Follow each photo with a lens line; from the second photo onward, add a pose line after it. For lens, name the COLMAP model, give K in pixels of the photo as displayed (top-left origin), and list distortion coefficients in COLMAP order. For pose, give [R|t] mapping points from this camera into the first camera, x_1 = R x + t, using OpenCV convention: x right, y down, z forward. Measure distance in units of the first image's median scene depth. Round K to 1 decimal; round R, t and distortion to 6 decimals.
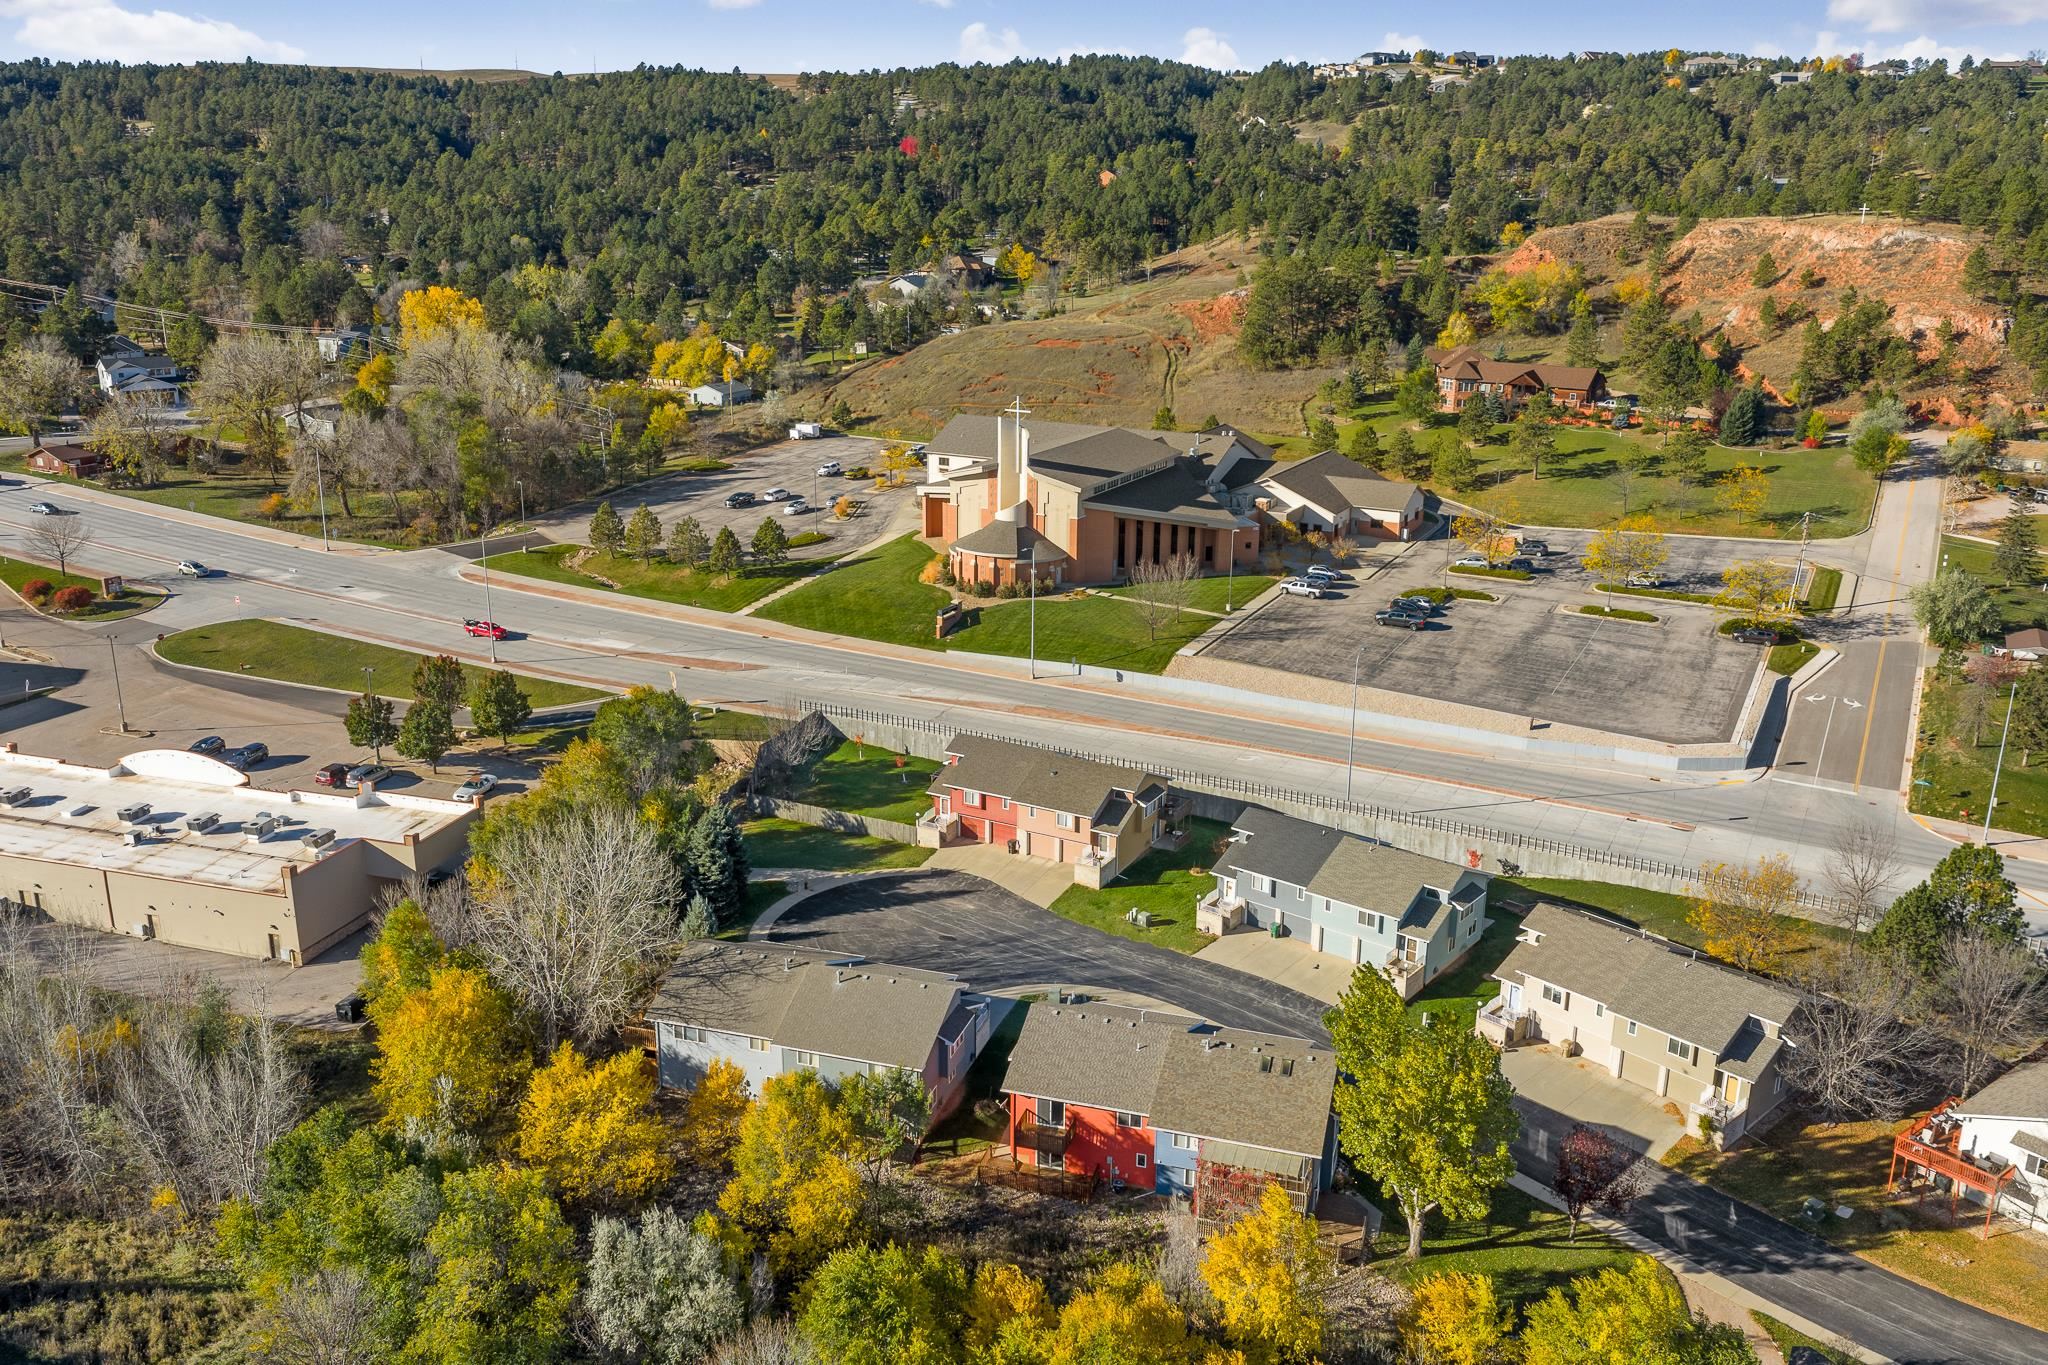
lens RADIAL K [[1753.7, 0, 1016.5], [0, 1753.7, 647.3], [0, 0, 1]] dist [0.030807, -0.079992]
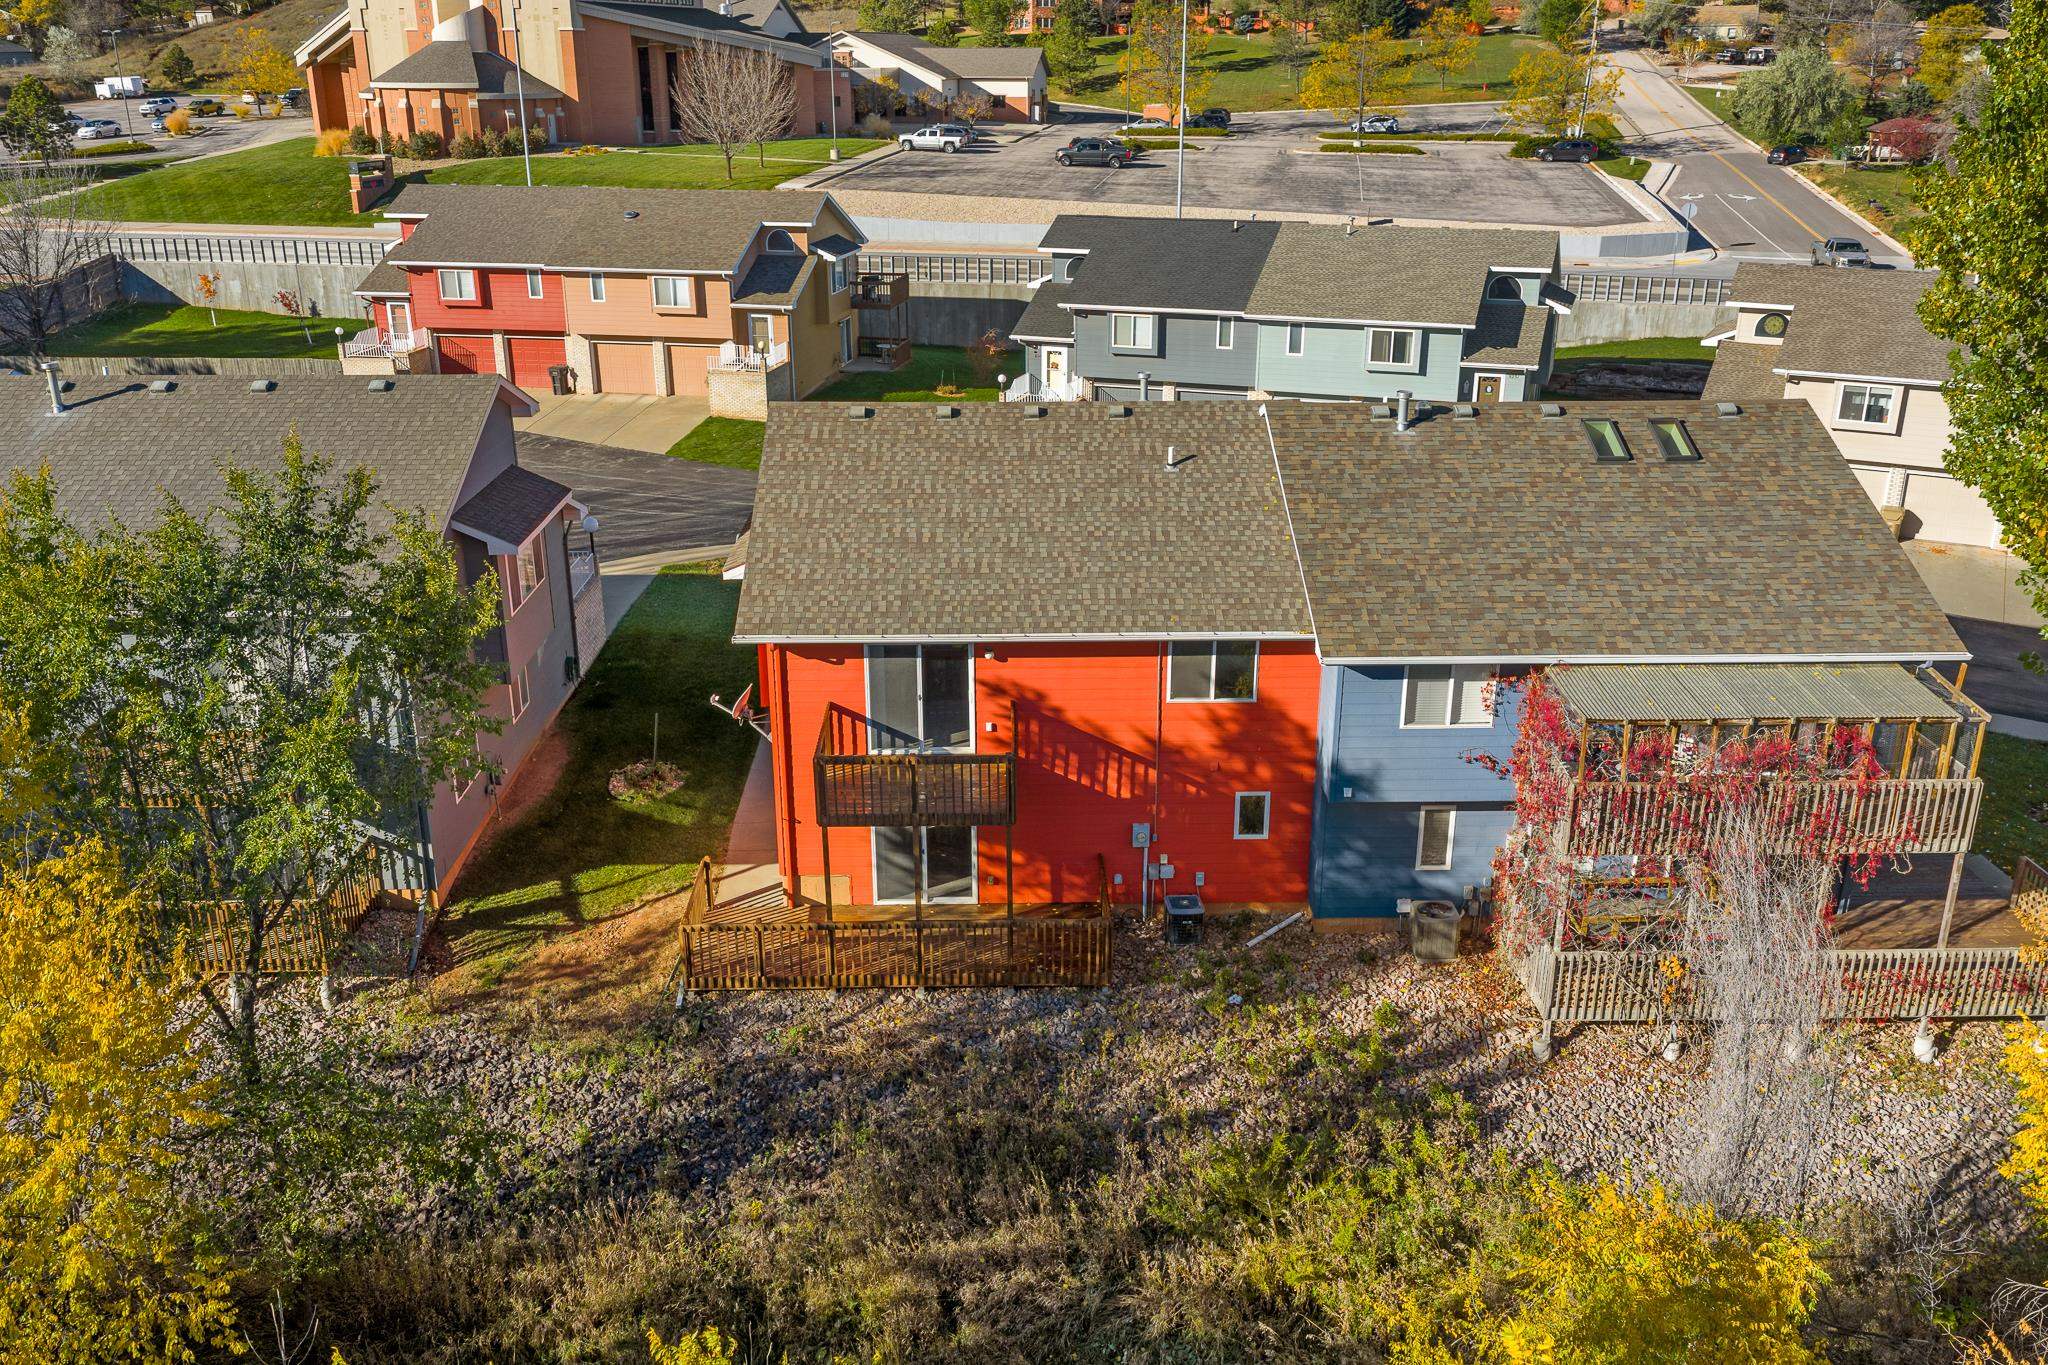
lens RADIAL K [[1753.7, 0, 1016.5], [0, 1753.7, 647.3], [0, 0, 1]] dist [0.030807, -0.079992]
pose [[0.949488, -0.118521, 0.290562, -0.032550], [0.103830, 0.992434, 0.065526, 0.171659], [-0.296130, -0.032048, 0.954610, 0.524519]]
